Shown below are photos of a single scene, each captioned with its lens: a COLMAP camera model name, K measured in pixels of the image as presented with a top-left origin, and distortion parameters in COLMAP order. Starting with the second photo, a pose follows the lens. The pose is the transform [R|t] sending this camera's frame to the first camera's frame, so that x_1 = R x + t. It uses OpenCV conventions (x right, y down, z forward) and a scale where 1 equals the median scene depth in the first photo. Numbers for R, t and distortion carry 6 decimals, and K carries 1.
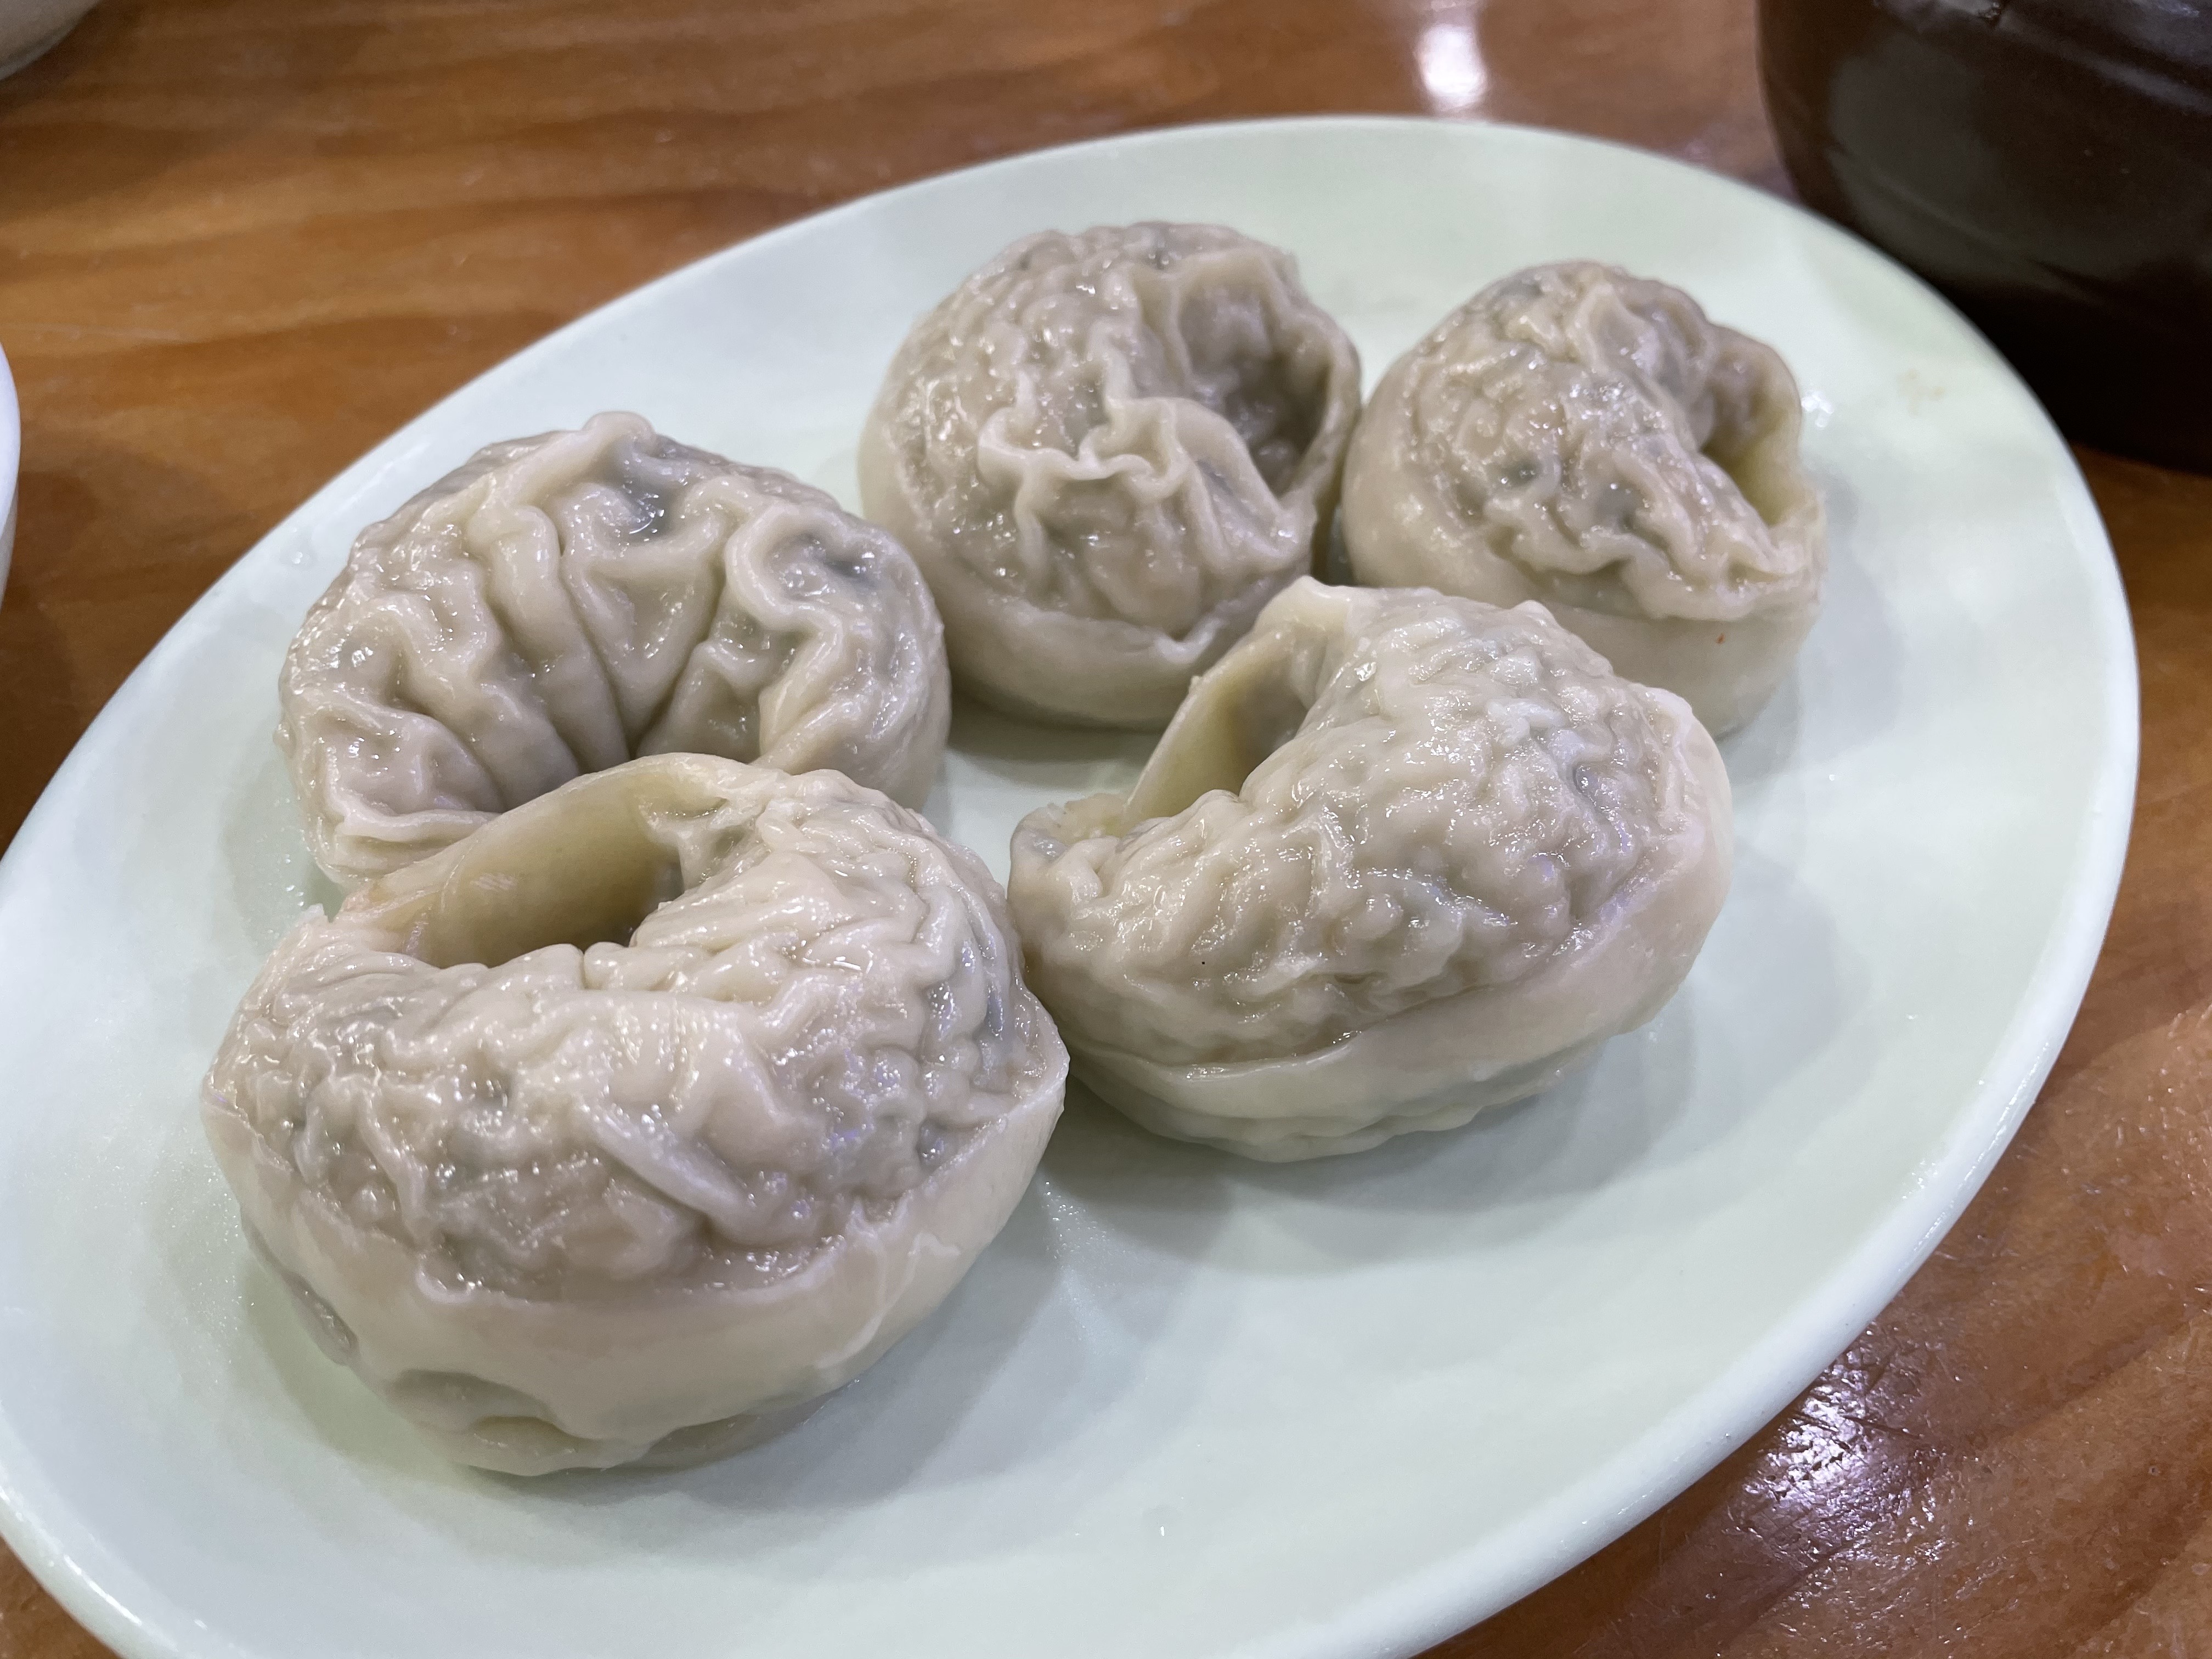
lens RADIAL K [[1669.0, 0, 1106.0], [0, 1669.0, 829.5], [0, 0, 1]] dist [0.064922, -0.001617]
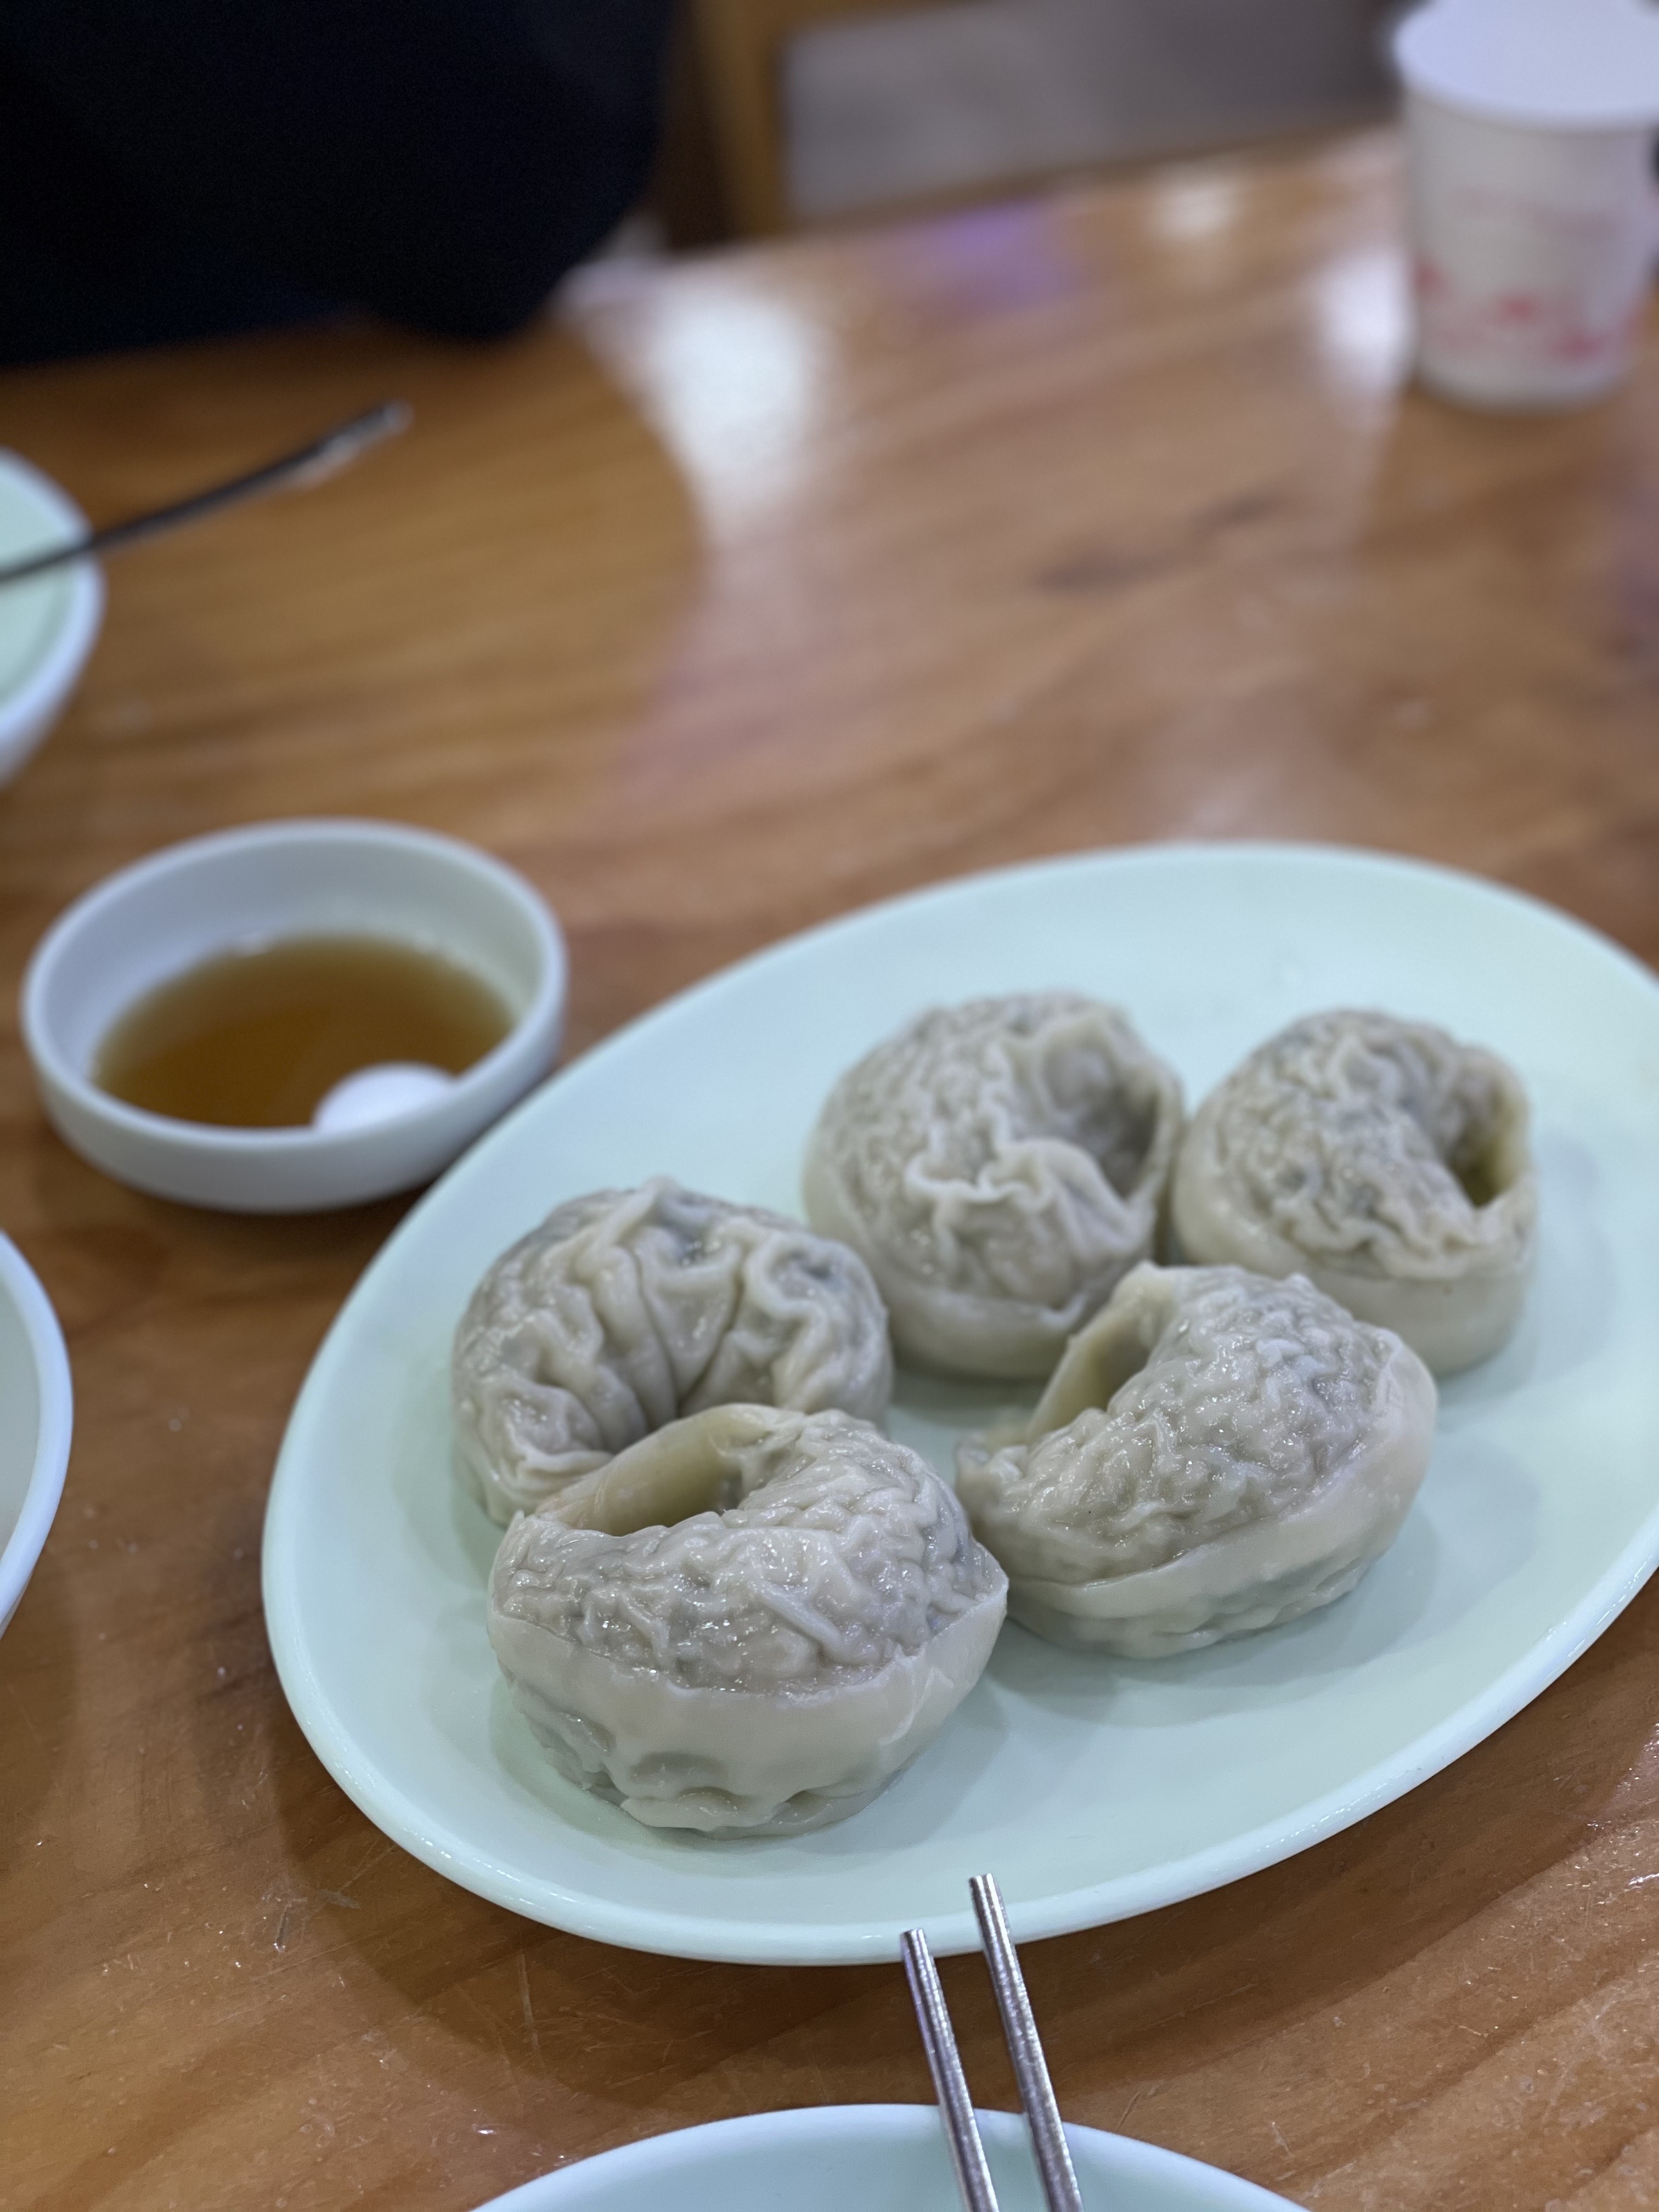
lens RADIAL K [[3351.0, 0, 829.5], [0, 3351.0, 1106.0], [0, 0, 1]] dist [0.019911, 0.013128]
pose [[0.998544, -0.053111, -0.009481, -0.121609], [0.050660, 0.983484, -0.173759, 0.211680], [0.018553, 0.173025, 0.984743, -1.949643]]
